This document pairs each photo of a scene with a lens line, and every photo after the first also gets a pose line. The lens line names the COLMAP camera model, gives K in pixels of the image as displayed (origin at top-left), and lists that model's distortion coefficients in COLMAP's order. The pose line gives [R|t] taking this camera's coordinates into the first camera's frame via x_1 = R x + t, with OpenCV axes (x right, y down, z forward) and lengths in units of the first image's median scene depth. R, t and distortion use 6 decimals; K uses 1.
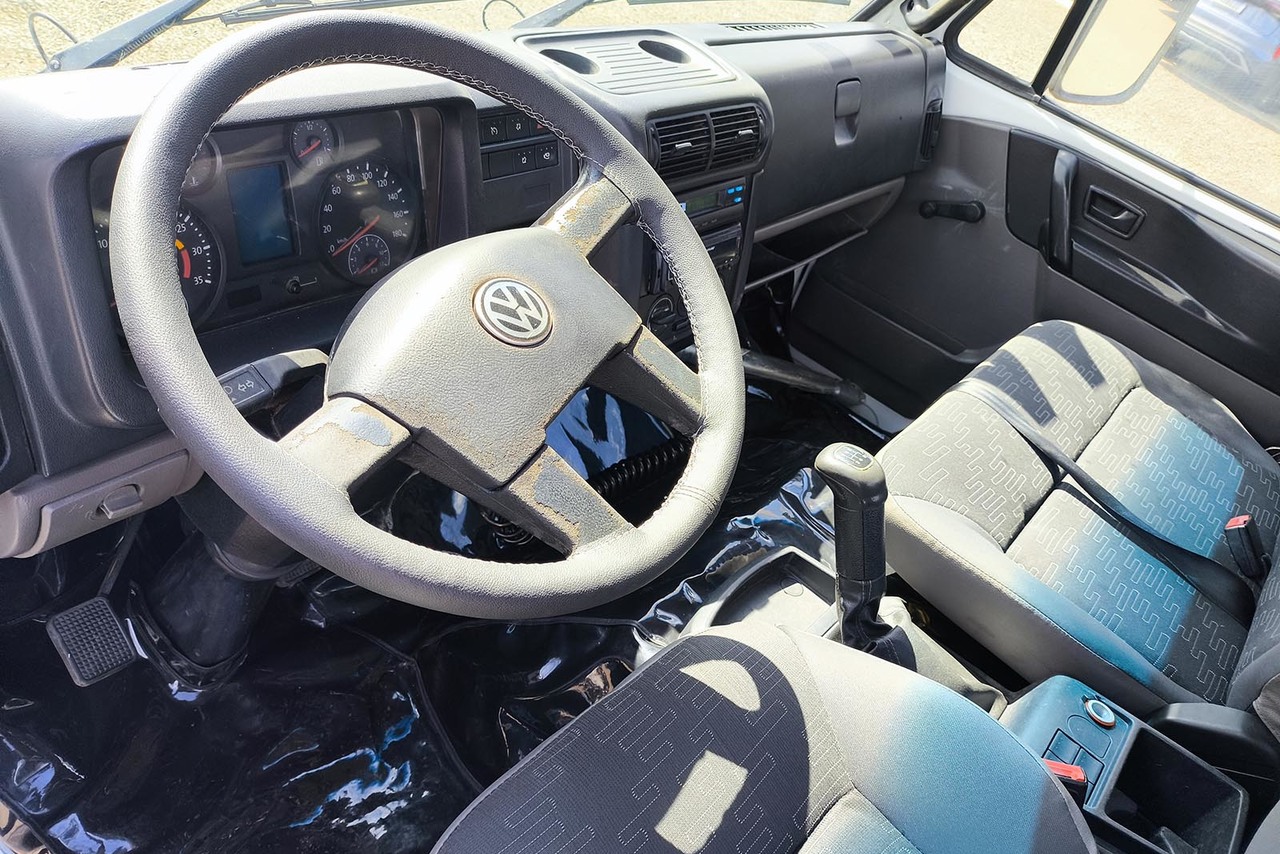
lens RADIAL K [[912.7, 0, 640.0], [0, 912.7, 427.0], [0, 0, 1]] dist [0.034364, 0.000001]
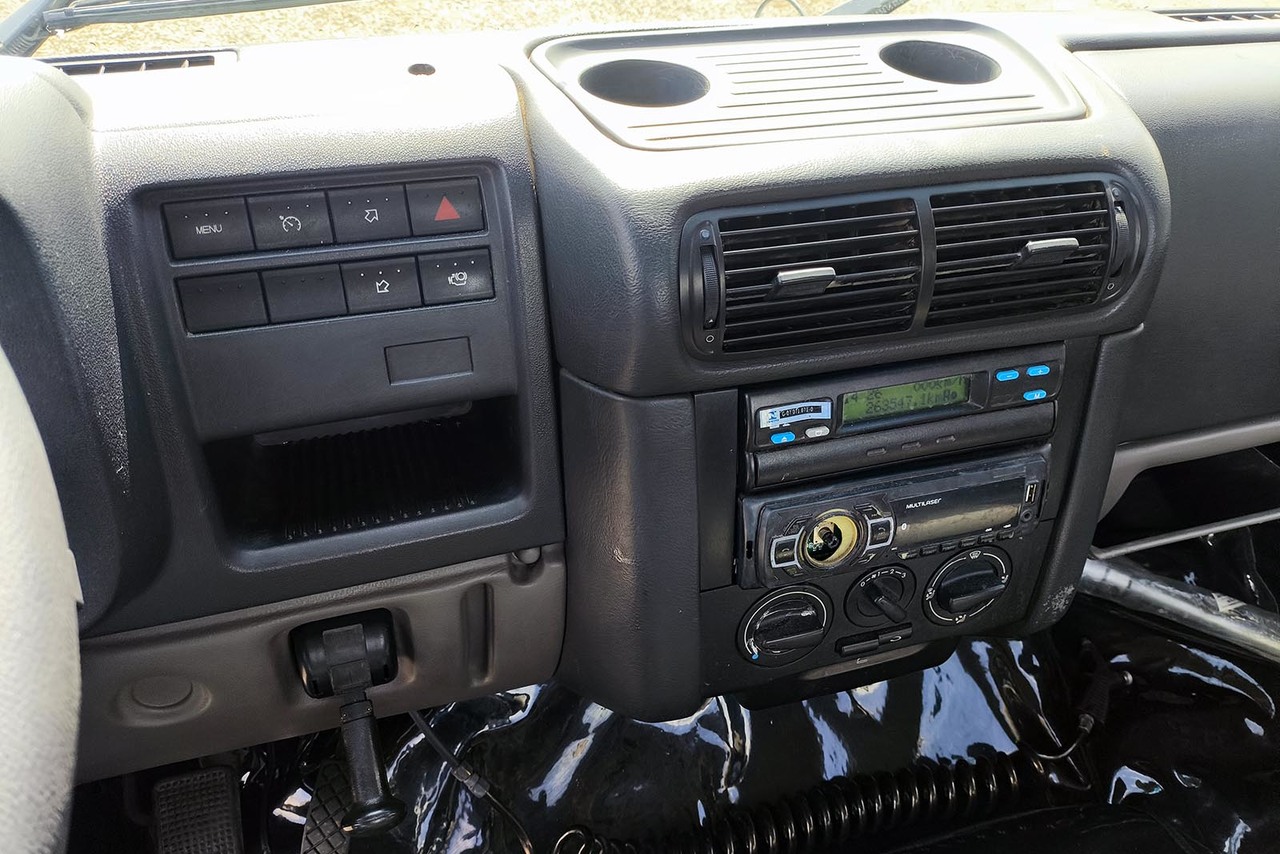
lens RADIAL K [[908.6, 0, 640.4], [0, 908.6, 387.0], [0, 0, 1]] dist [0.000603, -0.000041]
pose [[0.810561, 0.156027, -0.564488, 0.196487], [-0.203067, 0.978940, -0.021006, -0.208947], [0.549322, 0.131655, 0.825174, 0.564530]]
